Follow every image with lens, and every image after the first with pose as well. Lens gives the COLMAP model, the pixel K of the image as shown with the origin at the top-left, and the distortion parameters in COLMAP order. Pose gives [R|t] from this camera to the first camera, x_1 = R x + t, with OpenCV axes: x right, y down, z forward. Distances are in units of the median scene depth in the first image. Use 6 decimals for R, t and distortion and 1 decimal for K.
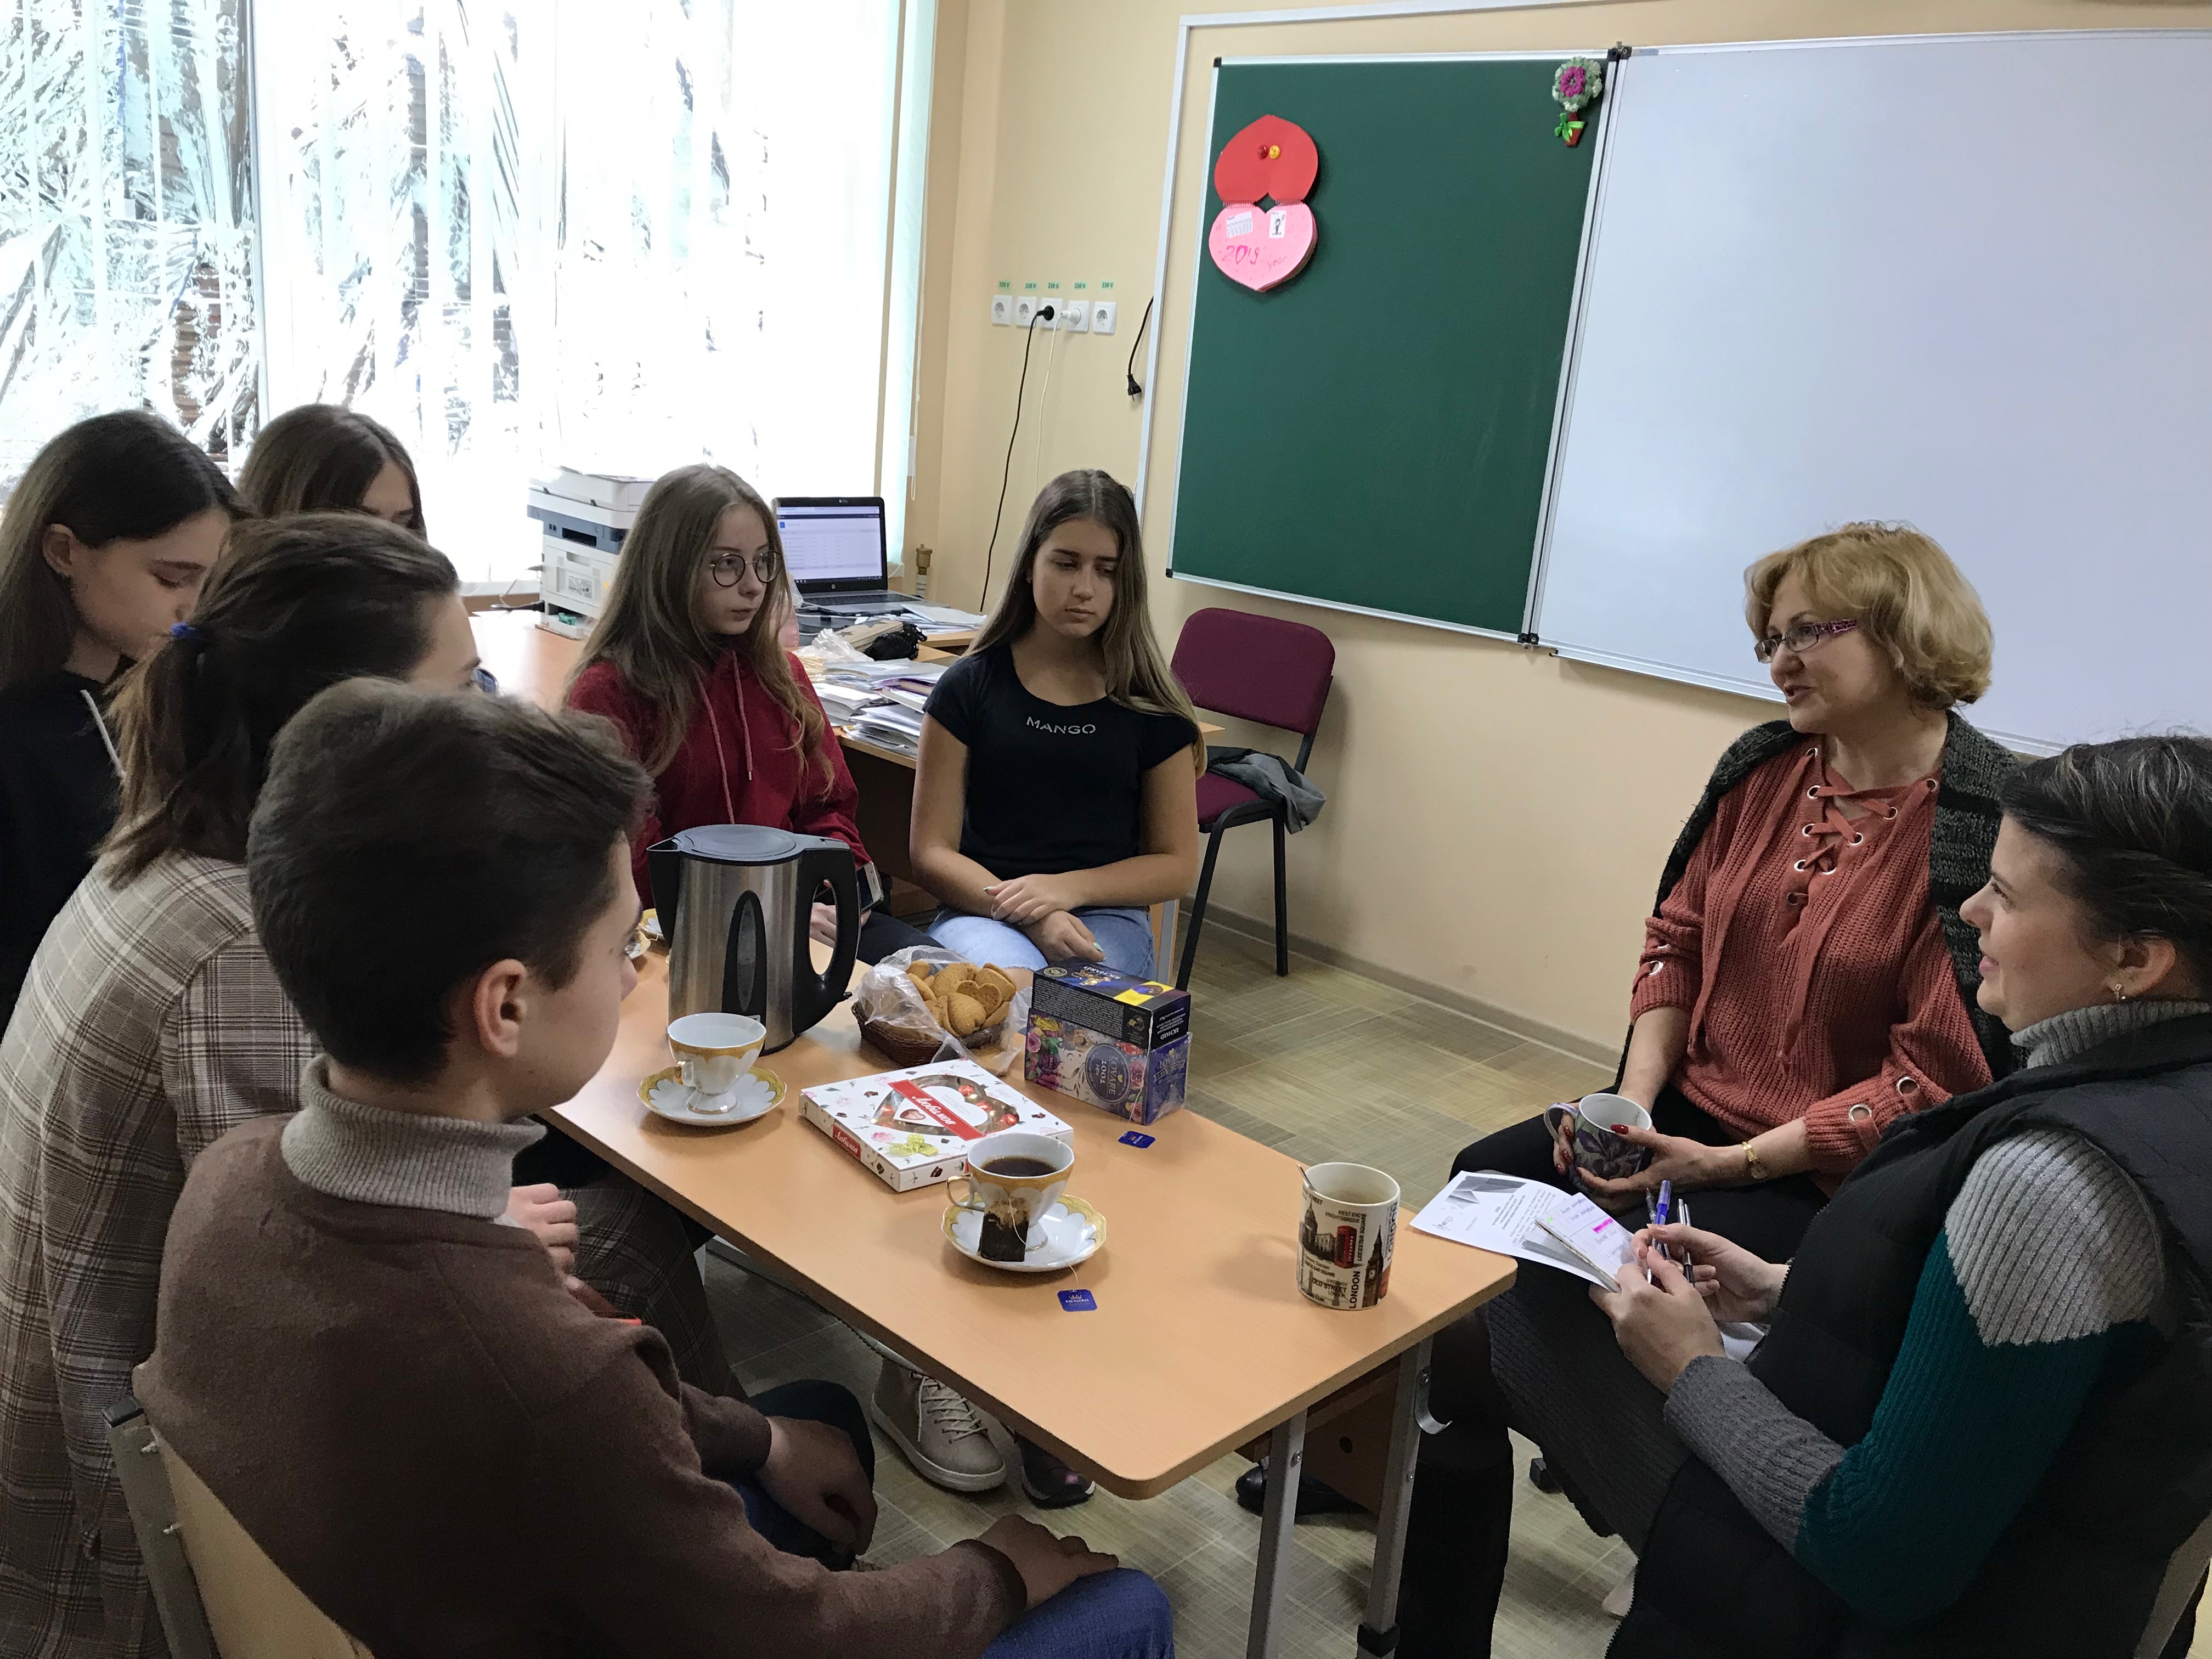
lens RADIAL K [[1824.7, 0, 1106.0], [0, 1824.7, 829.5], [0, 0, 1]] dist [0.133314, -0.196793]
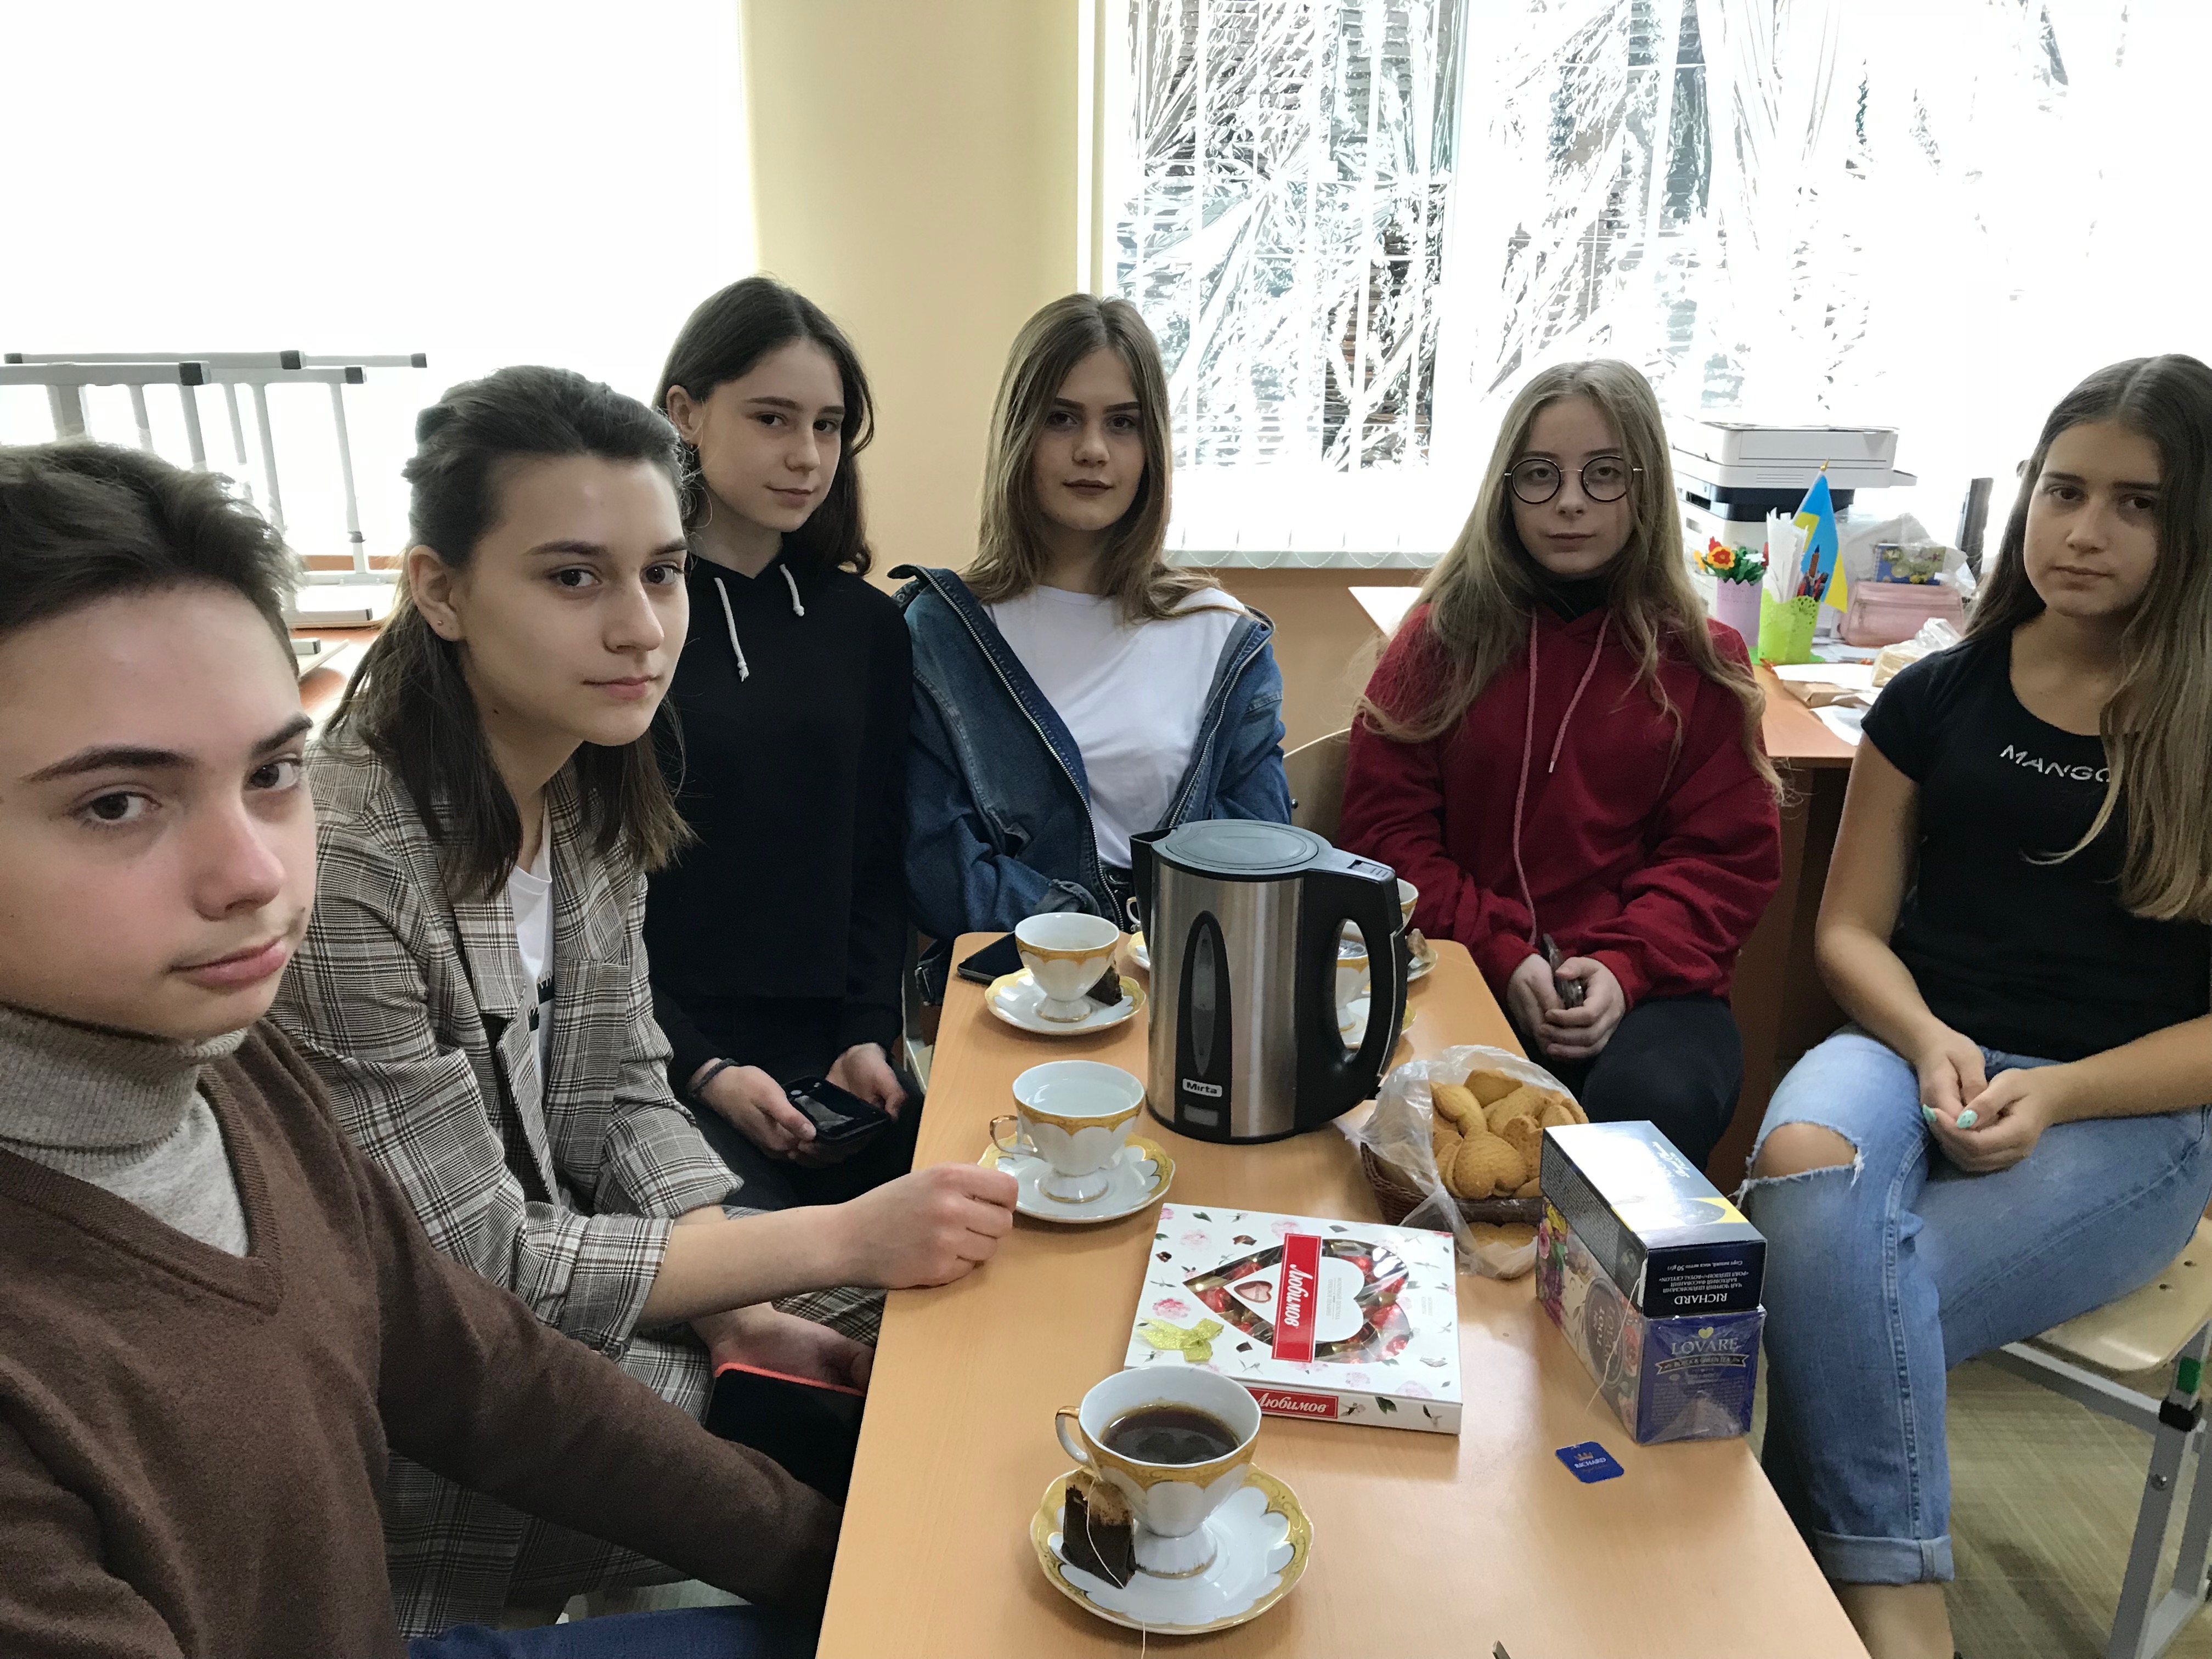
lens RADIAL K [[1824.7, 0, 1106.0], [0, 1824.7, 829.5], [0, 0, 1]] dist [0.133314, -0.196793]
pose [[0.692541, 0.137362, -0.708180, 0.279688], [-0.142936, 0.988369, 0.051930, -0.031721], [0.707076, 0.065261, 0.704119, 0.450670]]
